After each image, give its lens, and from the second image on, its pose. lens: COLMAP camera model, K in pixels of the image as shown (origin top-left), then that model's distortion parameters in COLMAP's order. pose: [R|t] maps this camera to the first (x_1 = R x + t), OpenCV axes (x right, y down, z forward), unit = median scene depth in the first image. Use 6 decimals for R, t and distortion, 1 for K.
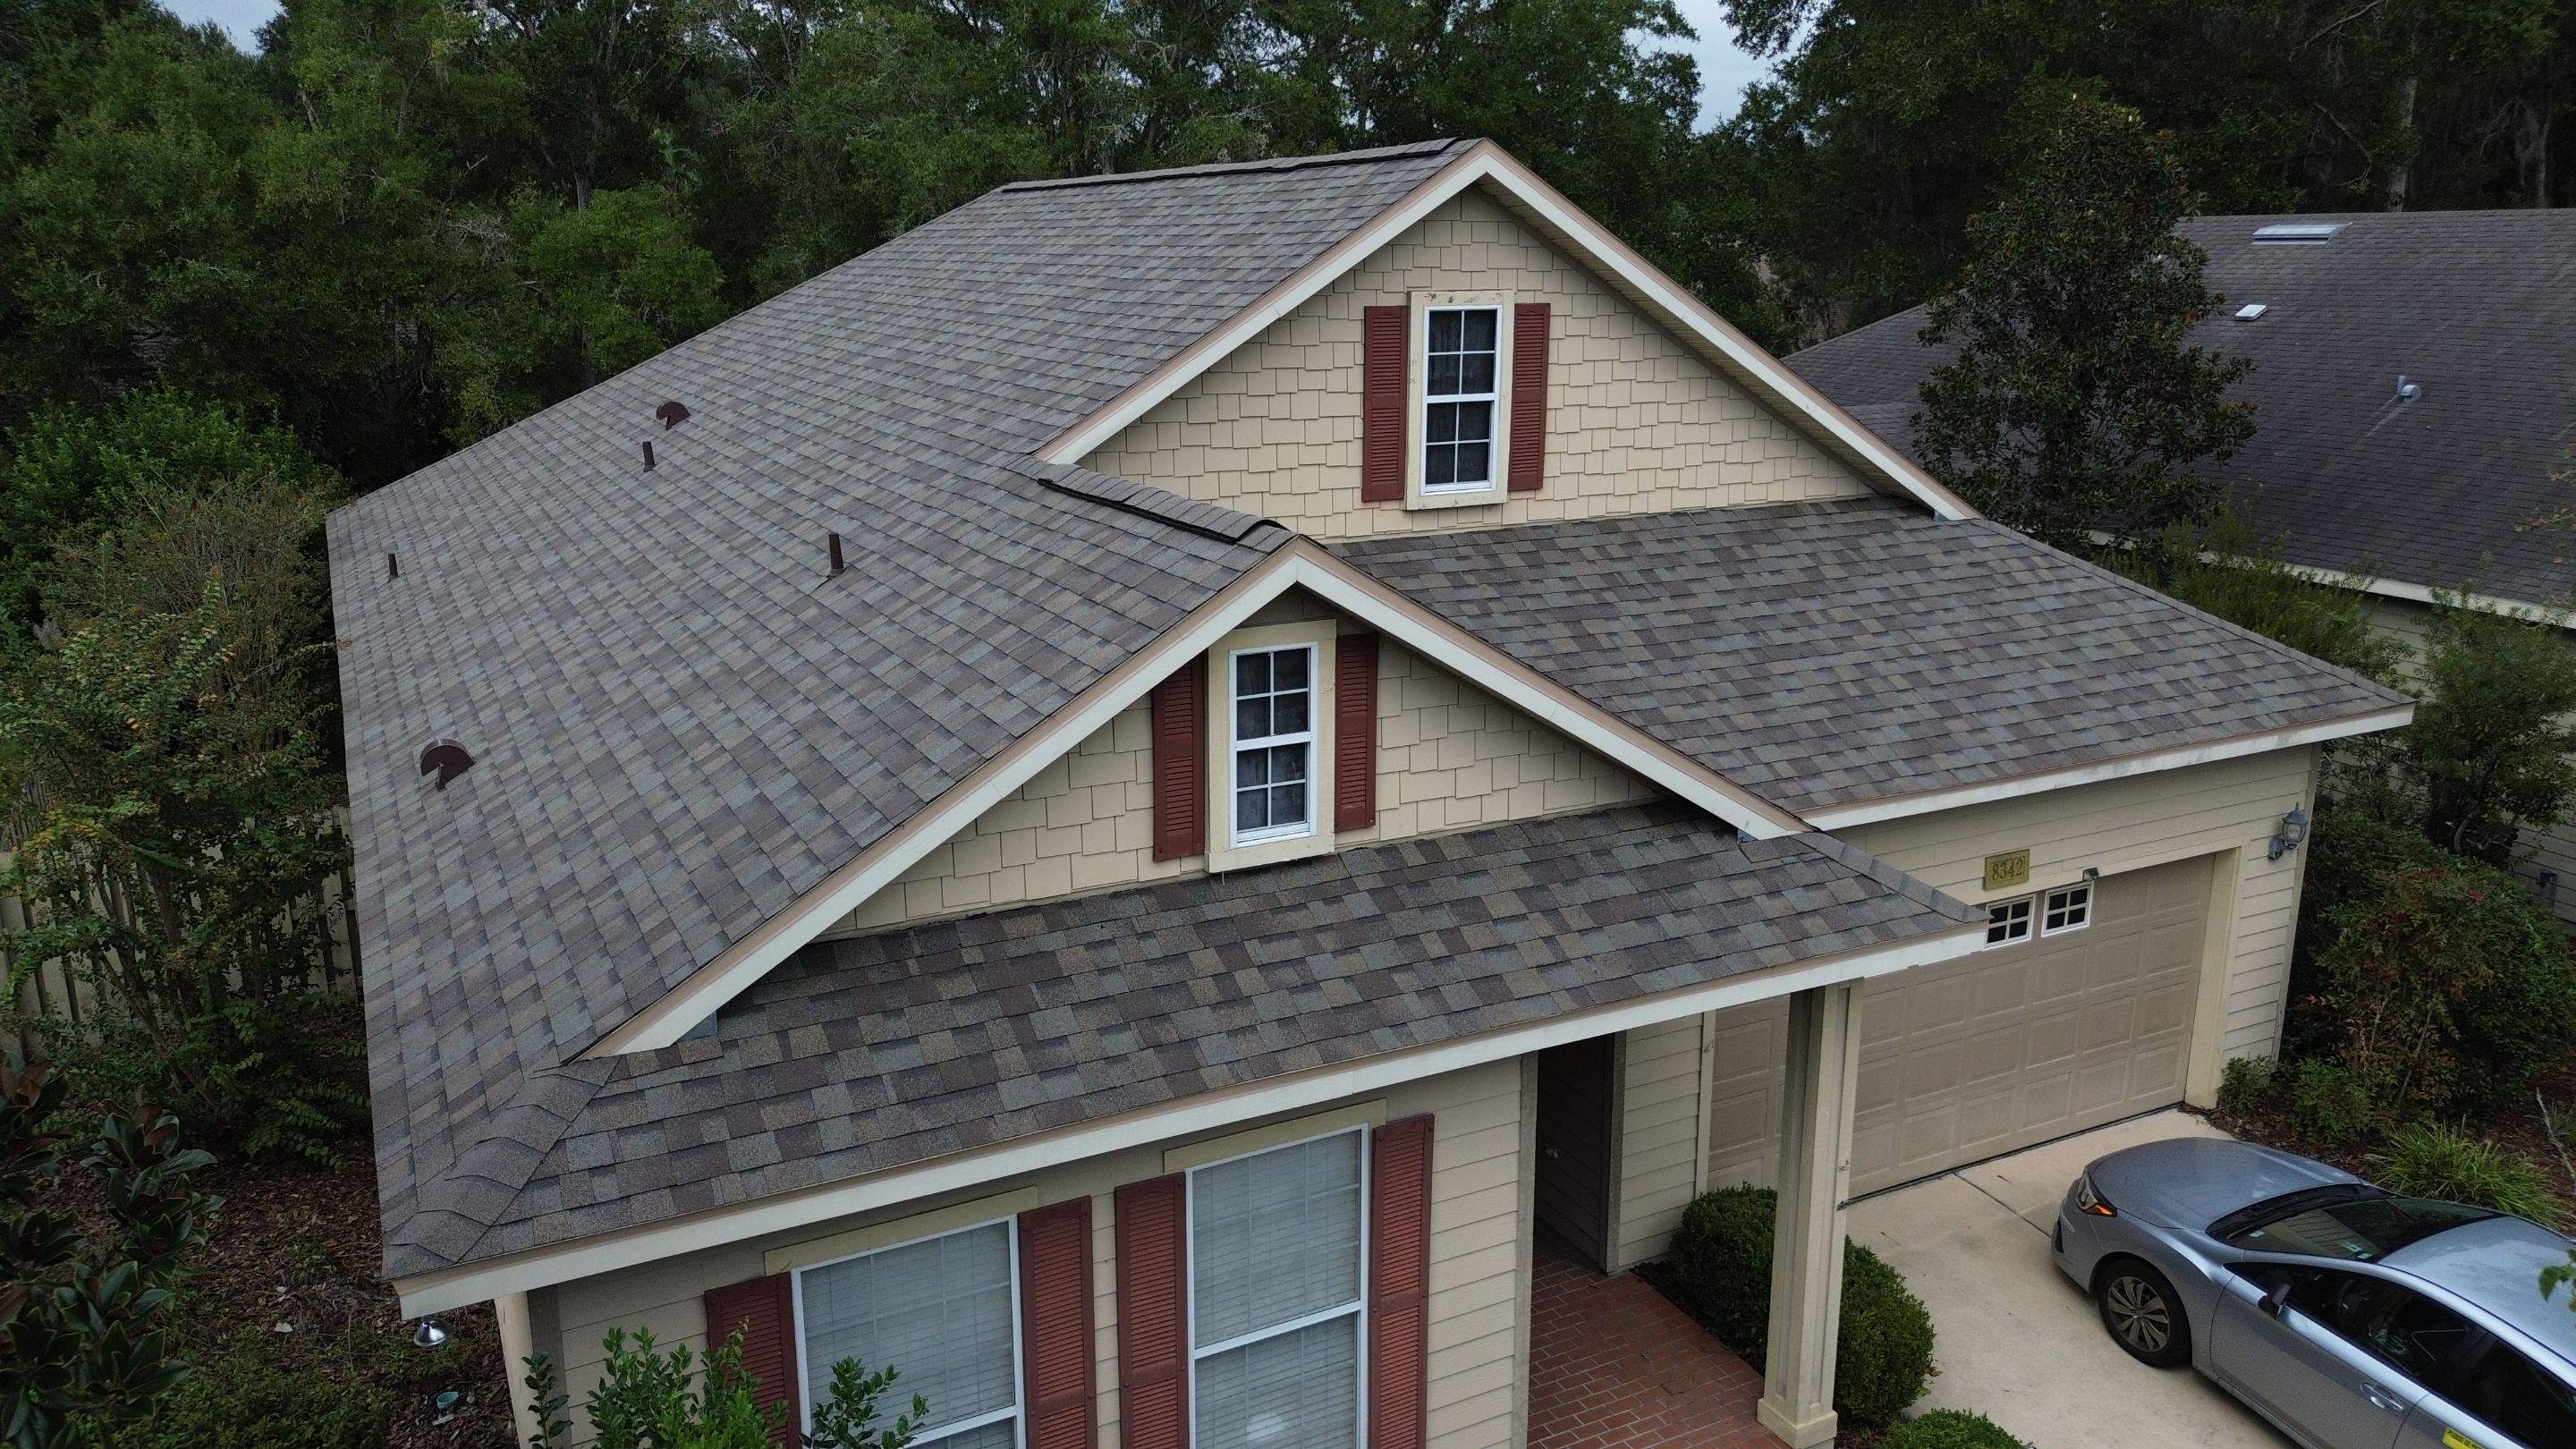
lens RADIAL K [[1853.2, 0, 1286.5], [0, 1853.2, 736.1], [0, 0, 1]] dist [0.069044, -0.066301]
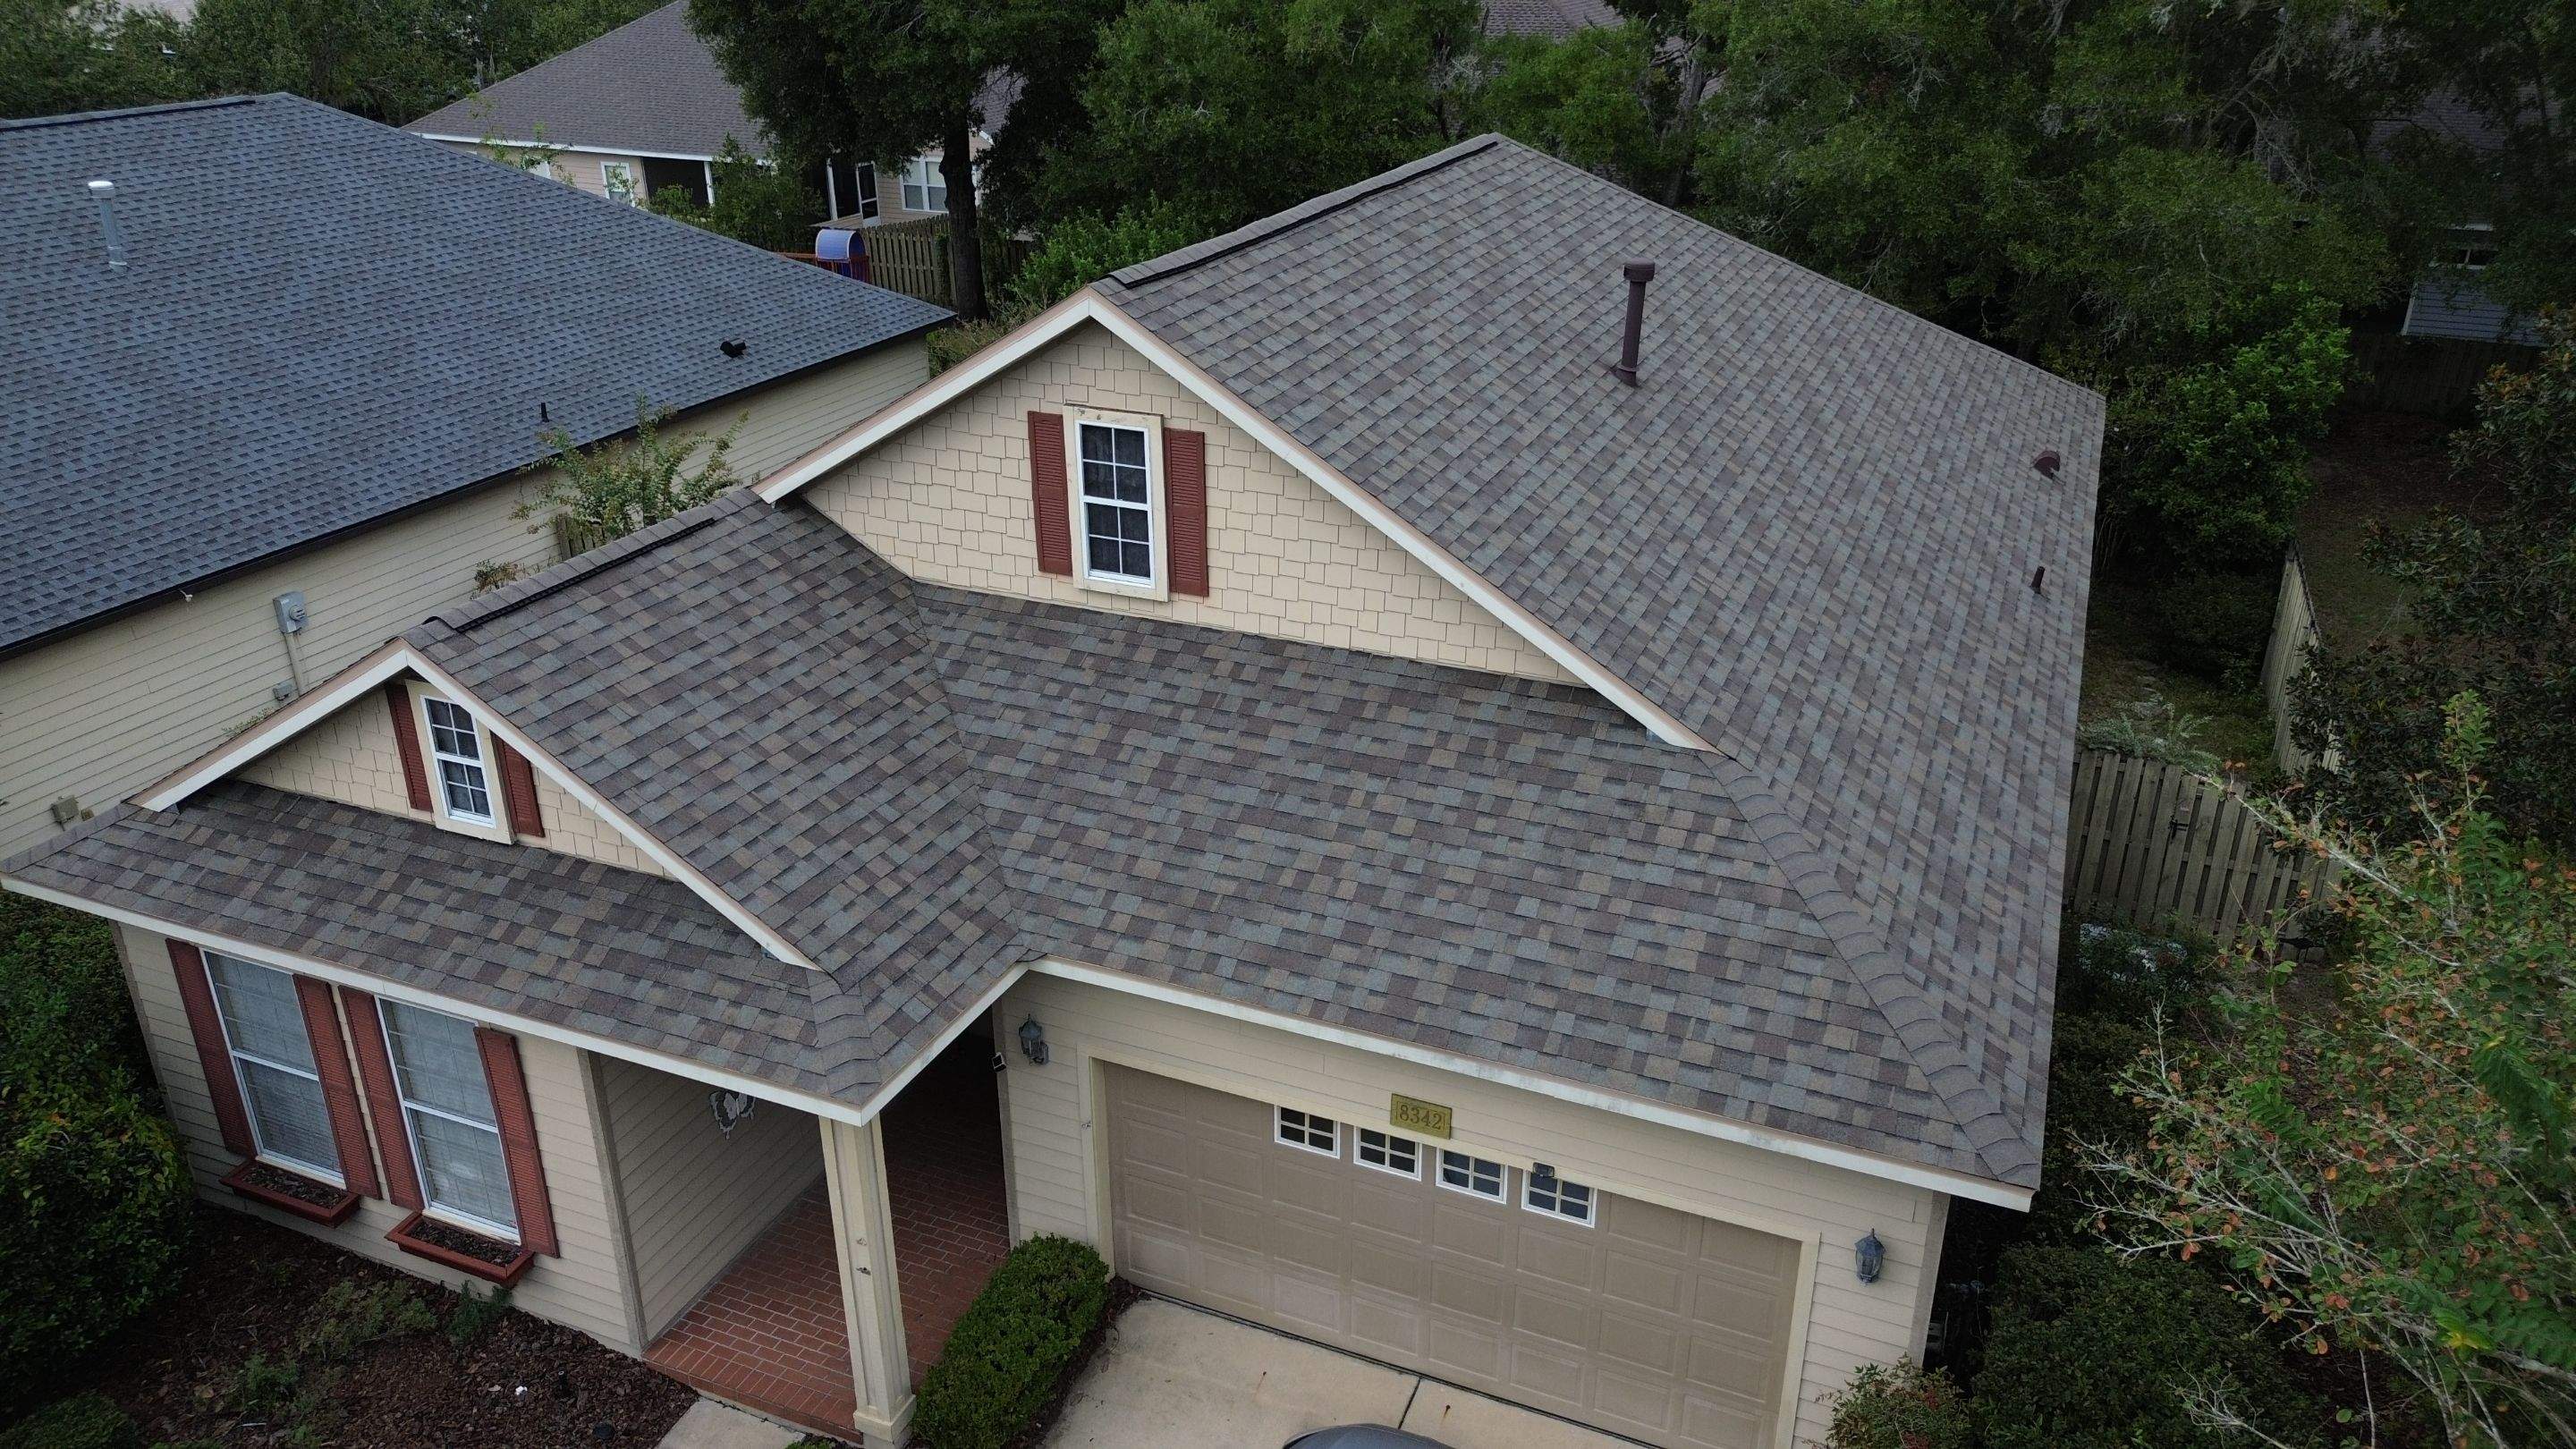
lens RADIAL K [[1853.2, 0, 1284.9], [0, 1853.2, 710.0], [0, 0, 1]] dist [0.069044, -0.066301]
pose [[0.642334, 0.315231, -0.698596, 0.984757], [-0.197717, 0.948802, 0.246339, -0.362283], [0.740483, -0.020108, 0.671774, 0.333001]]
